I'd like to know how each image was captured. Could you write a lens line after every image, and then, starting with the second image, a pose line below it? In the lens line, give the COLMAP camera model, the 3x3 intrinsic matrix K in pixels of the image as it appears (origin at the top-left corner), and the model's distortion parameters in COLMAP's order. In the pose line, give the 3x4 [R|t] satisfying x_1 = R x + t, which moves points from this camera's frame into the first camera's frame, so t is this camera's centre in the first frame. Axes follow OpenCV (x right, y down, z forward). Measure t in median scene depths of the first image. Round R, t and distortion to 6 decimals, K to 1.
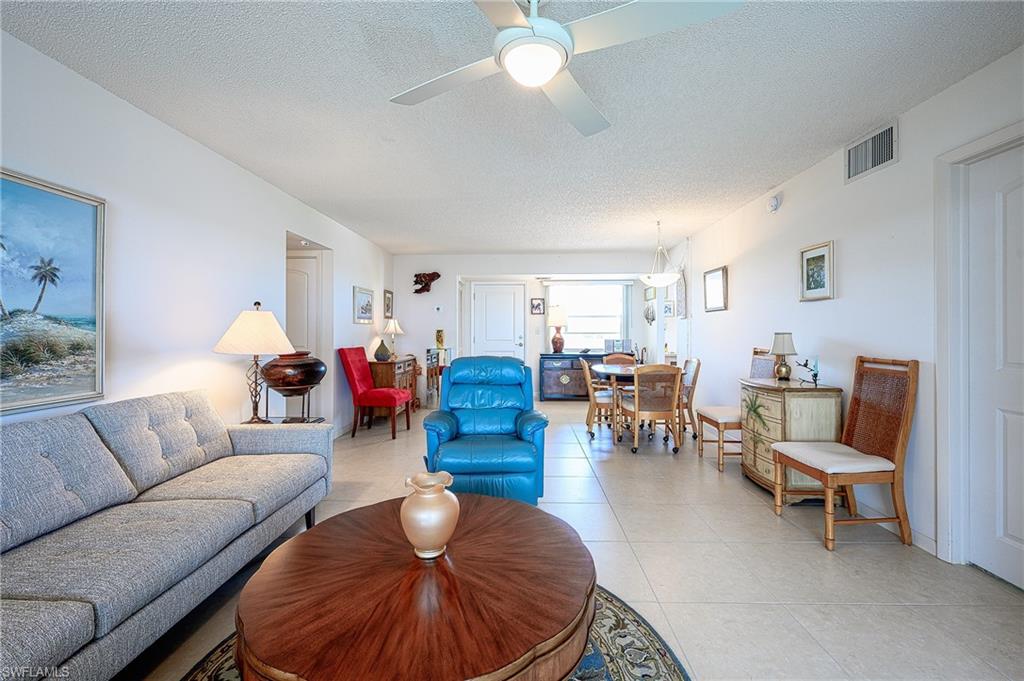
lens RADIAL K [[434.8, 0, 517.7], [0, 434.8, 327.6], [0, 0, 1]] dist [-0.002935, -0.001344]
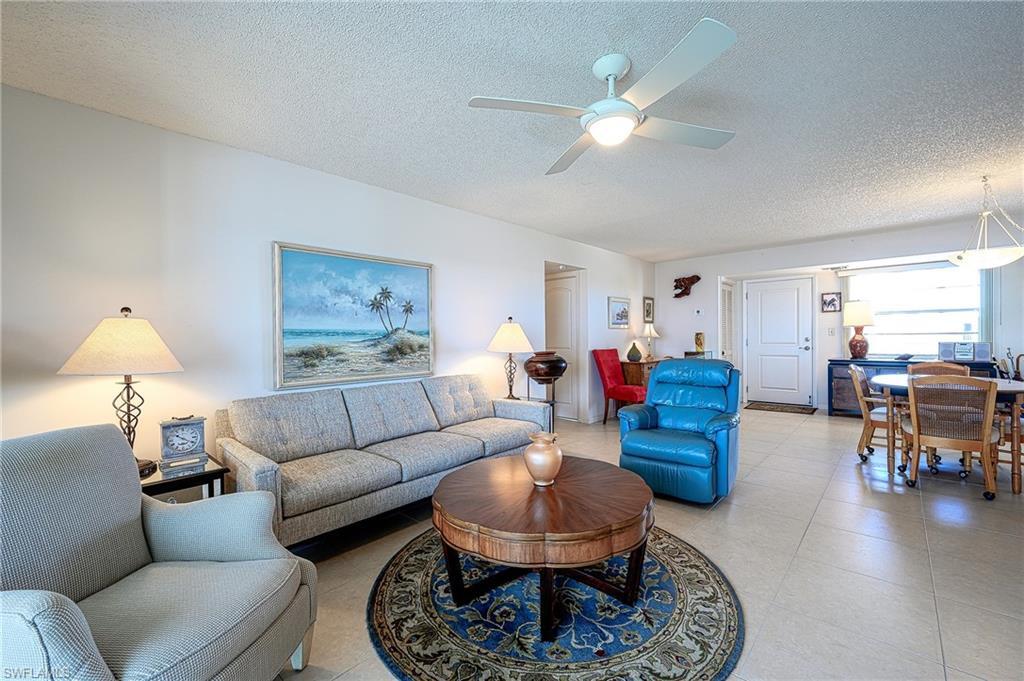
lens RADIAL K [[434.8, 0, 501.2], [0, 434.8, 341.3], [0, 0, 1]] dist [-0.002935, -0.001344]
pose [[0.733572, -0.002013, -0.679609, 0.241252], [0.019263, 0.999655, 0.017831, -0.002417], [0.679339, -0.026171, 0.733358, -0.065818]]
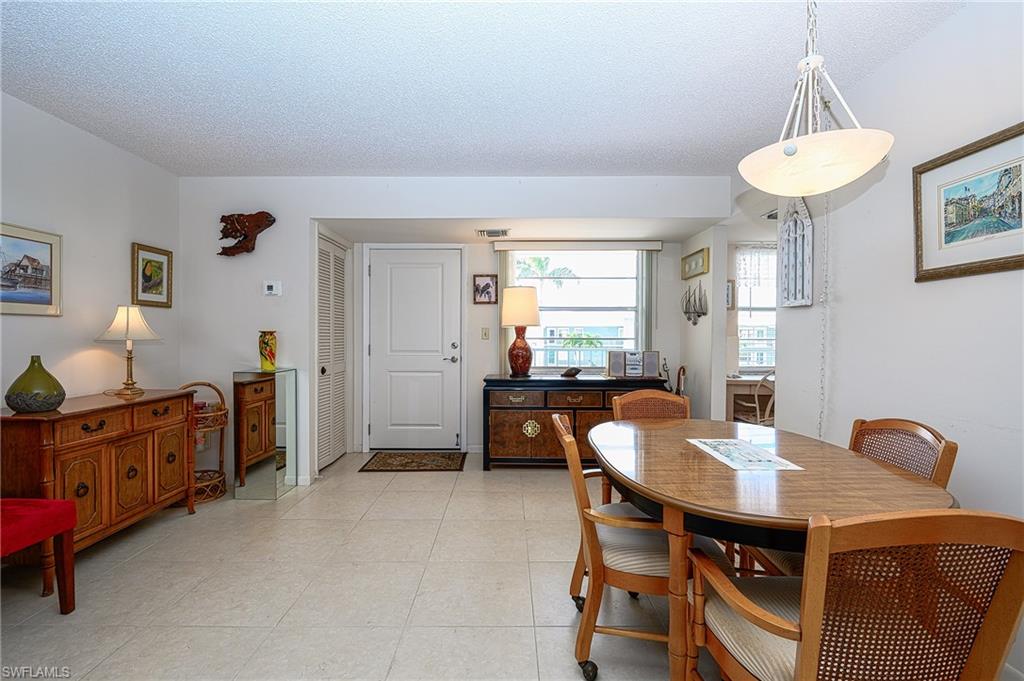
lens RADIAL K [[434.8, 0, 520.2], [0, 434.8, 339.7], [0, 0, 1]] dist [-0.002935, -0.001344]
pose [[0.999495, 0.003054, 0.031633, 0.119540], [-0.003696, 0.999789, 0.020230, 0.005468], [-0.031564, -0.020337, 0.999295, 0.741519]]
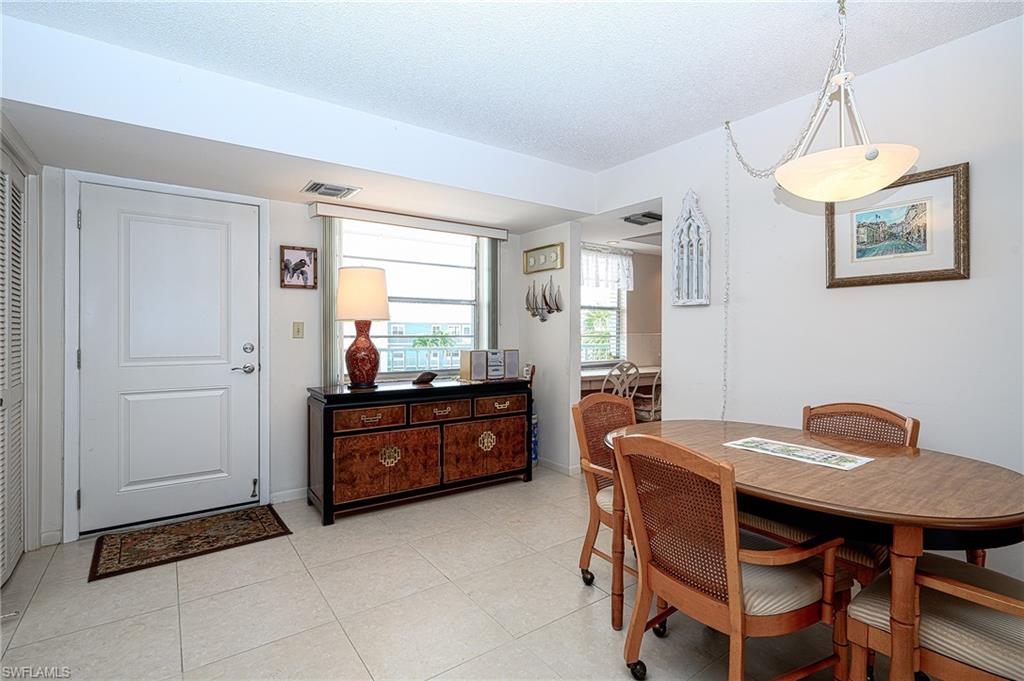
lens RADIAL K [[467.9, 0, 507.7], [0, 467.9, 333.2], [0, 0, 1]] dist [-0.000324, 0.000149]
pose [[0.805224, 0.000538, 0.592970, -0.084595], [-0.007468, 0.999929, 0.009235, 0.007098], [-0.592924, -0.011864, 0.805171, 0.910580]]
